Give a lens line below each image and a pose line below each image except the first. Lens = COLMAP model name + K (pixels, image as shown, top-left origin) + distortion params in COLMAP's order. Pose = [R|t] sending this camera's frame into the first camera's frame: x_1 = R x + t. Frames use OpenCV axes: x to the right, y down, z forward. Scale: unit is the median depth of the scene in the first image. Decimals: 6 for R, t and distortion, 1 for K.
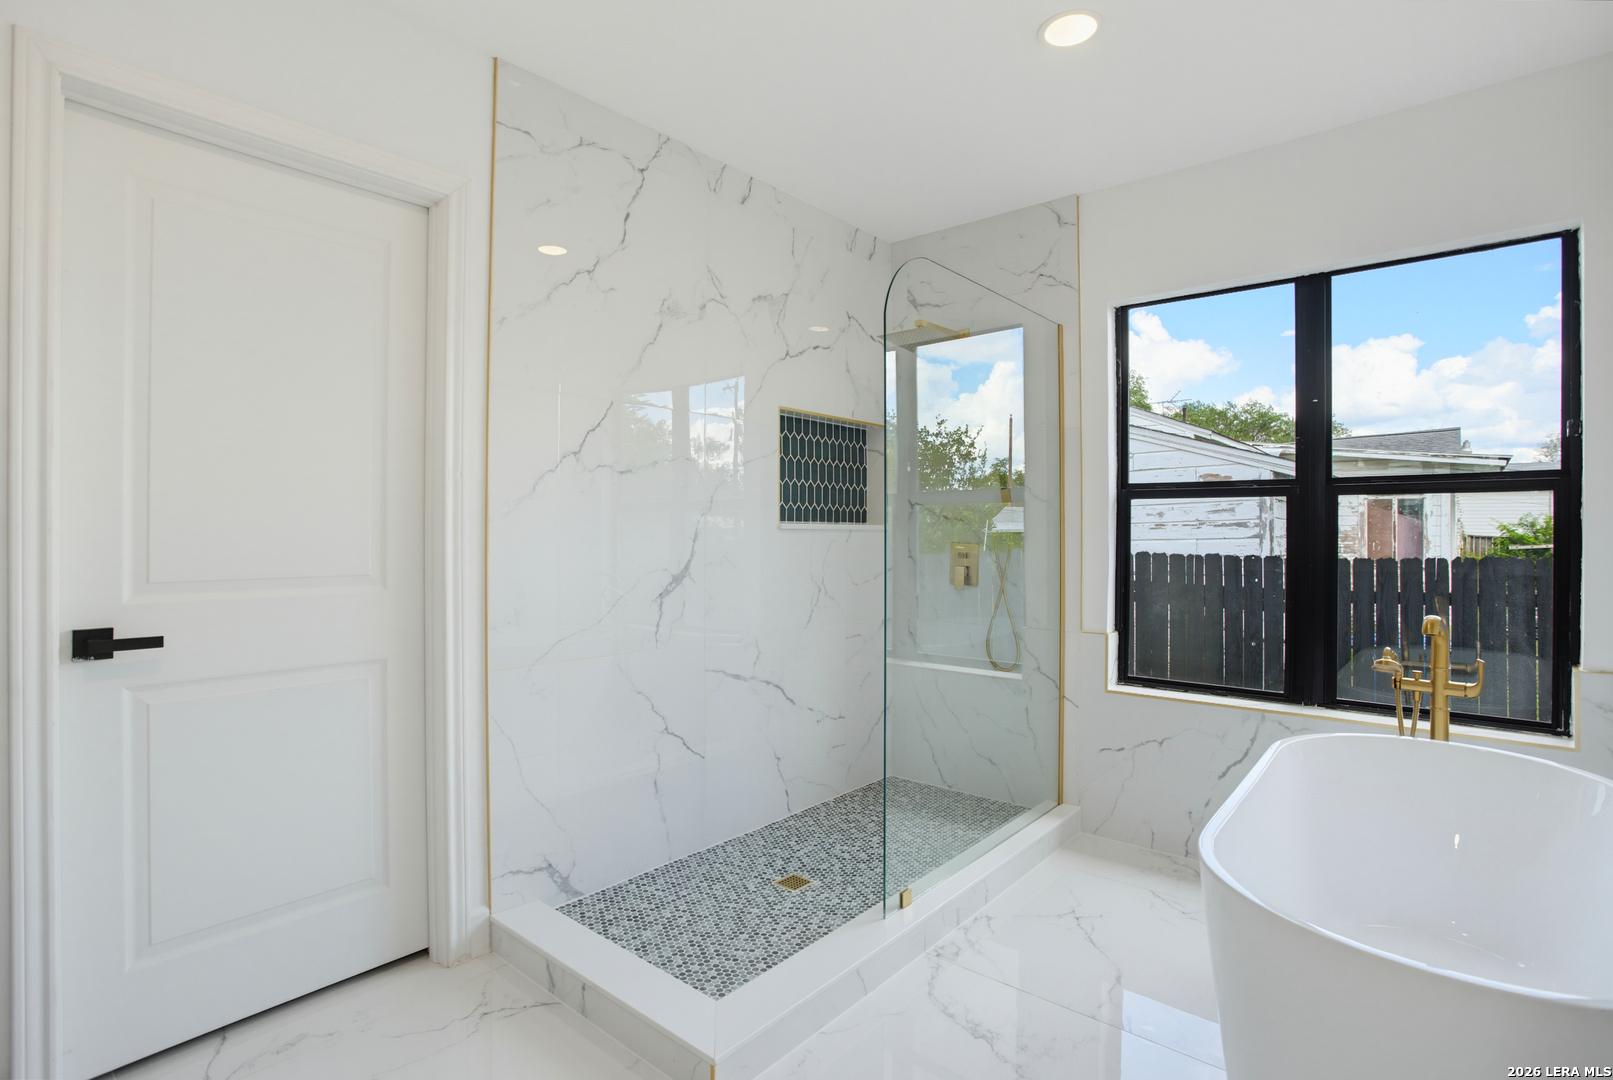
lens RADIAL K [[793.5, 0, 805.4], [0, 793.5, 511.7], [0, 0, 1]] dist [-0.074715, 0.034027]
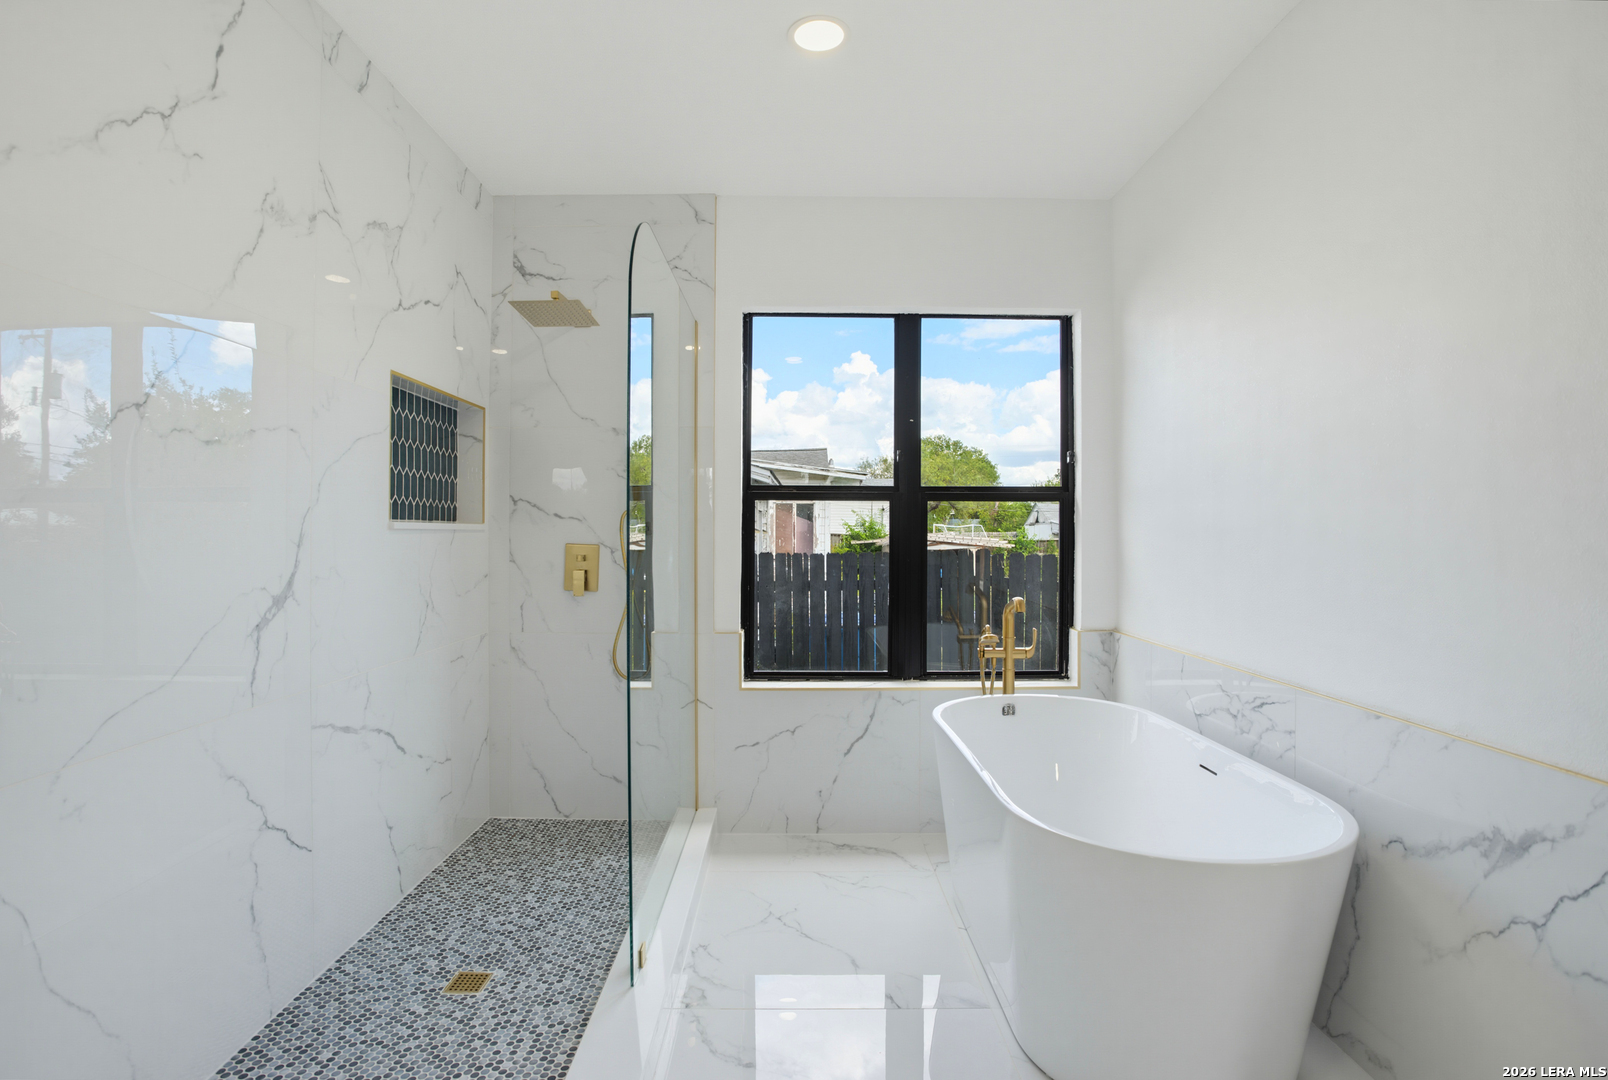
lens RADIAL K [[791.1, 0, 802.9], [0, 791.1, 511.8], [0, 0, 1]] dist [-0.074715, 0.034027]
pose [[0.760572, 0.013363, 0.649116, -0.233010], [-0.013904, 0.999894, -0.004292, 0.002652], [-0.649105, -0.005761, 0.760677, 0.179774]]
